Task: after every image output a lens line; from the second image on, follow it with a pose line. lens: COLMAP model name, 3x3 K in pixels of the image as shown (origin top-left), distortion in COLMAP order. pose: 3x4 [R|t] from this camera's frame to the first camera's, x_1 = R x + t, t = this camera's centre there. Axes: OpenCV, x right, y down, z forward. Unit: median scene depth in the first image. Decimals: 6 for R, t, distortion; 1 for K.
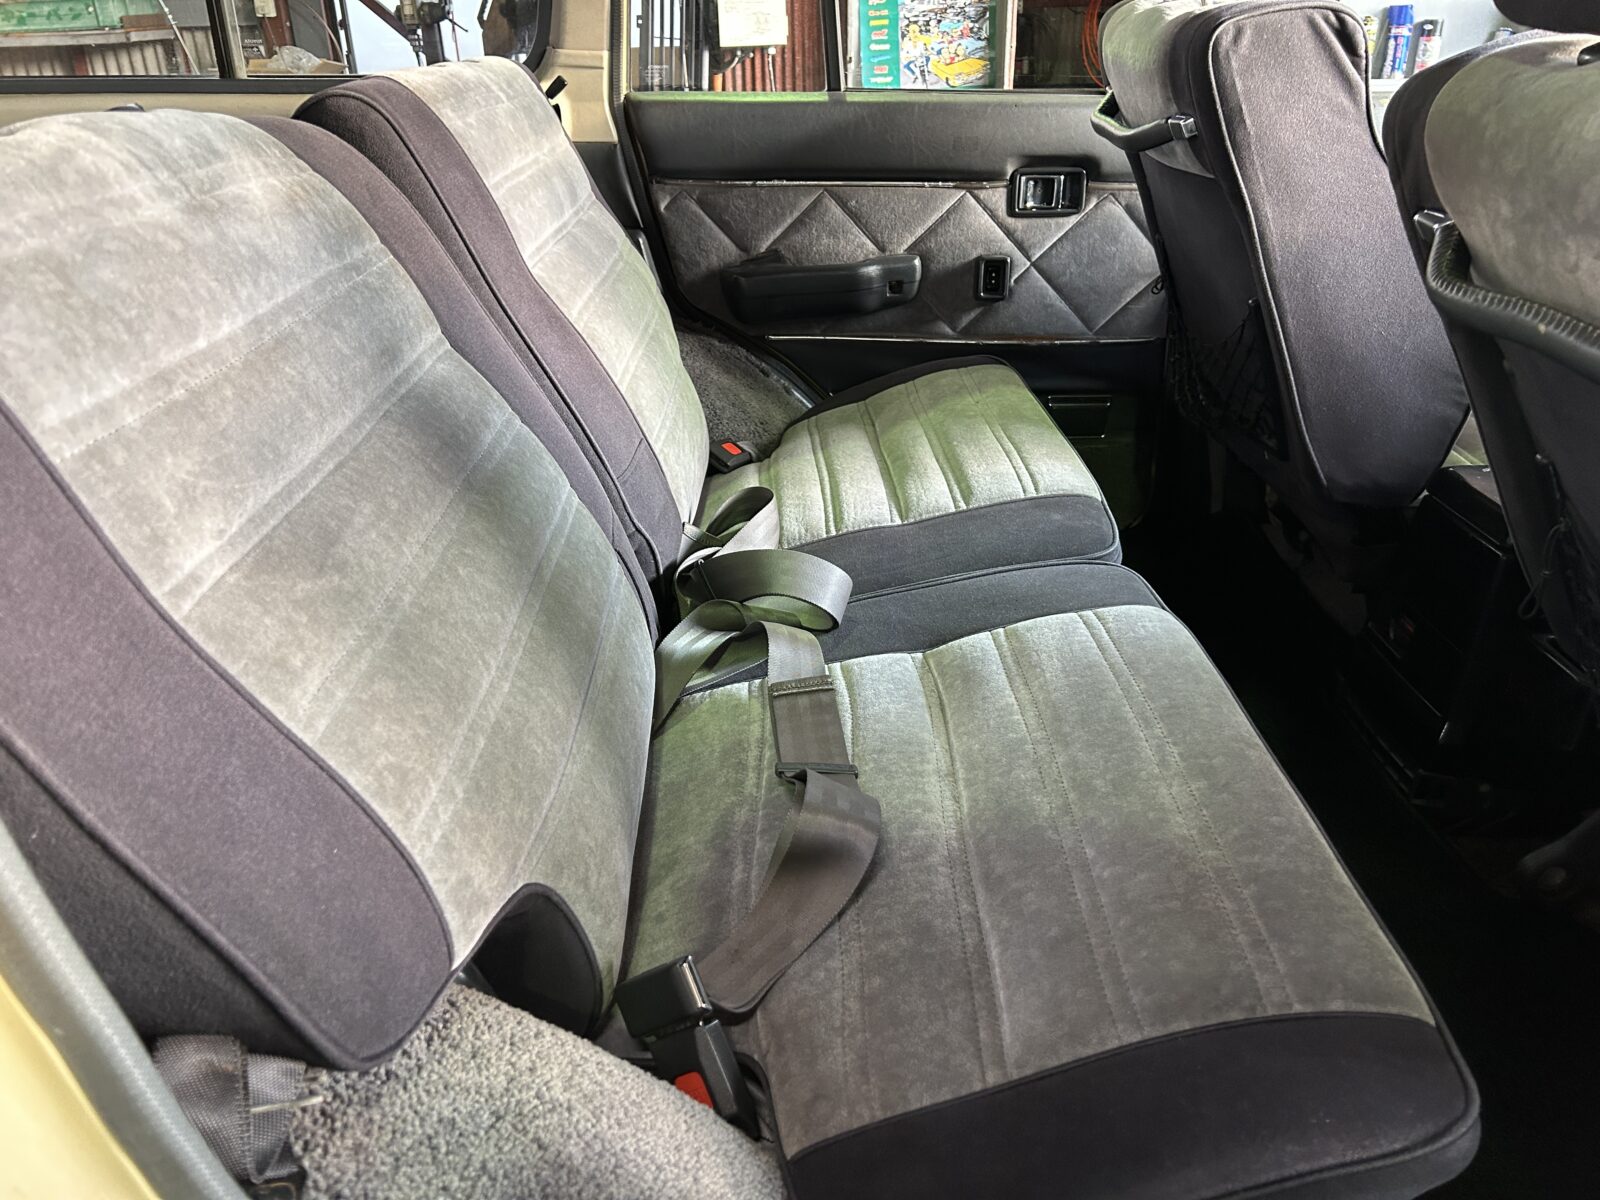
lens RADIAL K [[1217.5, 0, 796.0], [0, 1217.5, 608.3], [0, 0, 1]] dist [0.053226, -0.063264]
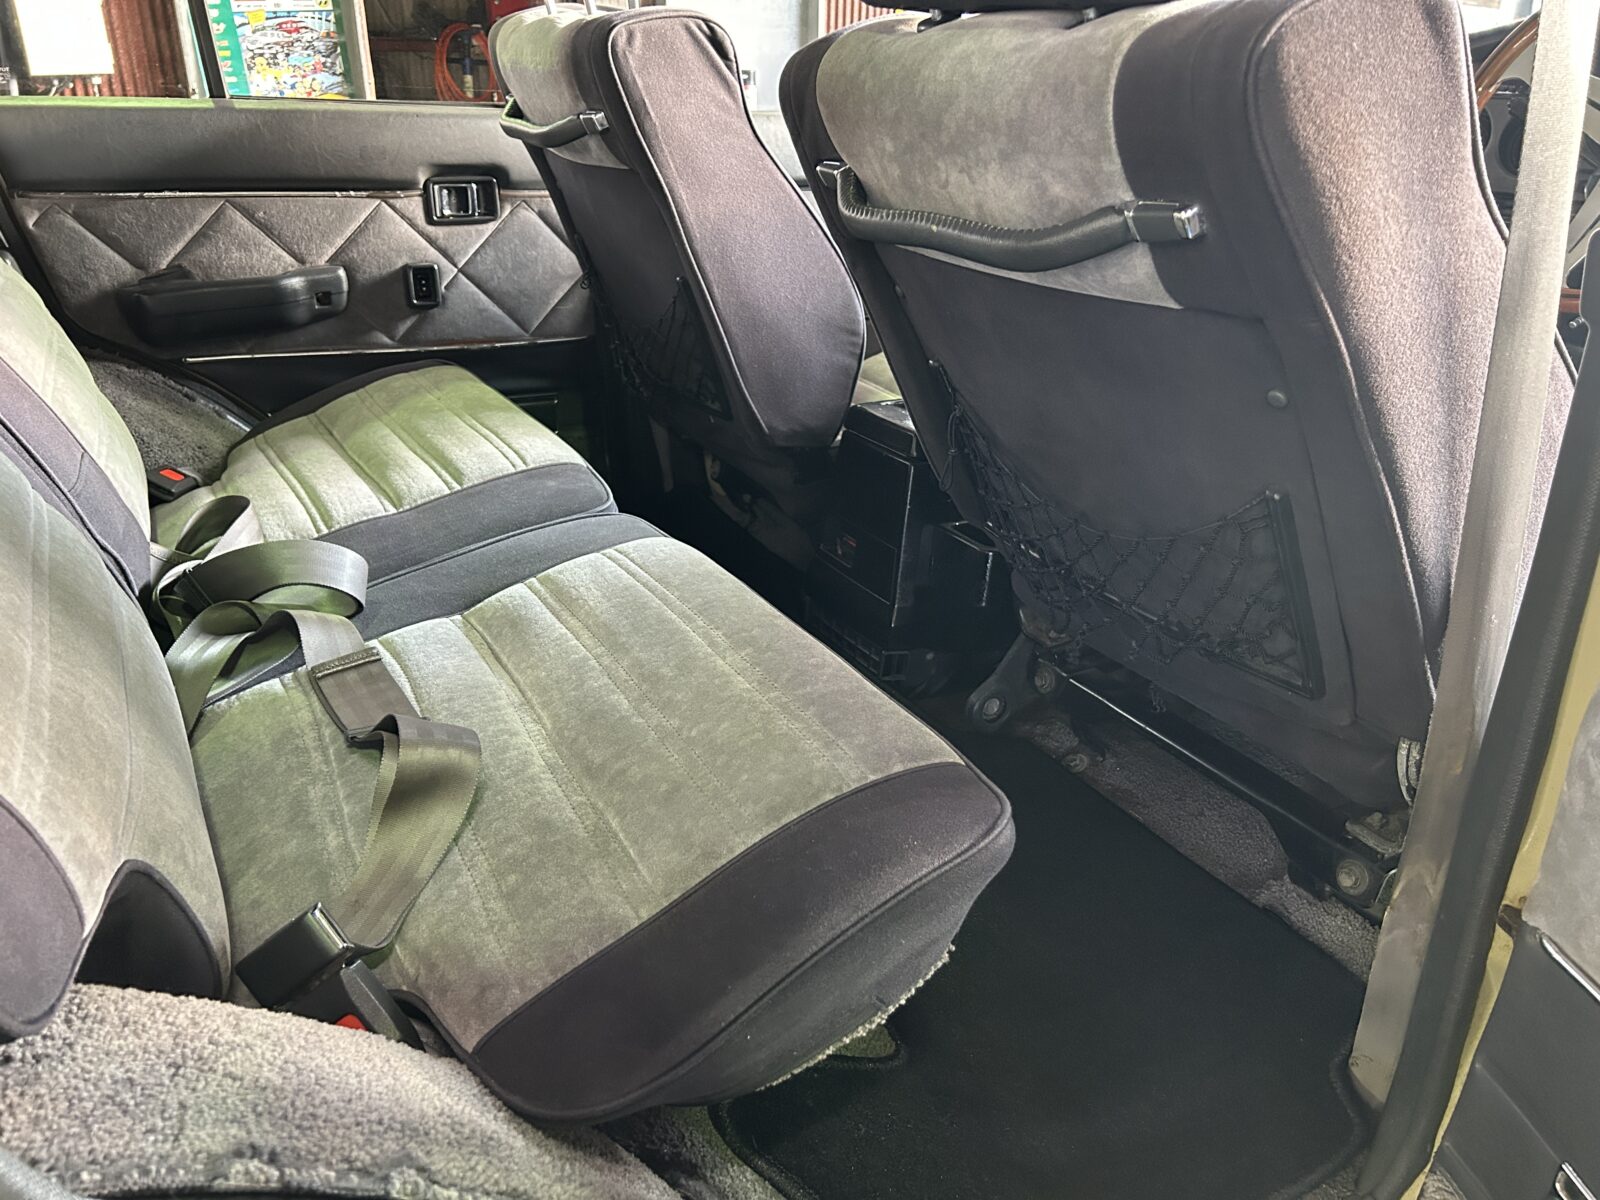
lens RADIAL K [[1217.5, 0, 809.3], [0, 1217.5, 613.5], [0, 0, 1]] dist [0.053226, -0.063264]
pose [[0.878024, -0.168570, 0.447948, -0.101696], [0.186259, 0.982490, 0.004639, 0.089175], [-0.440886, 0.079362, 0.894048, -0.047403]]
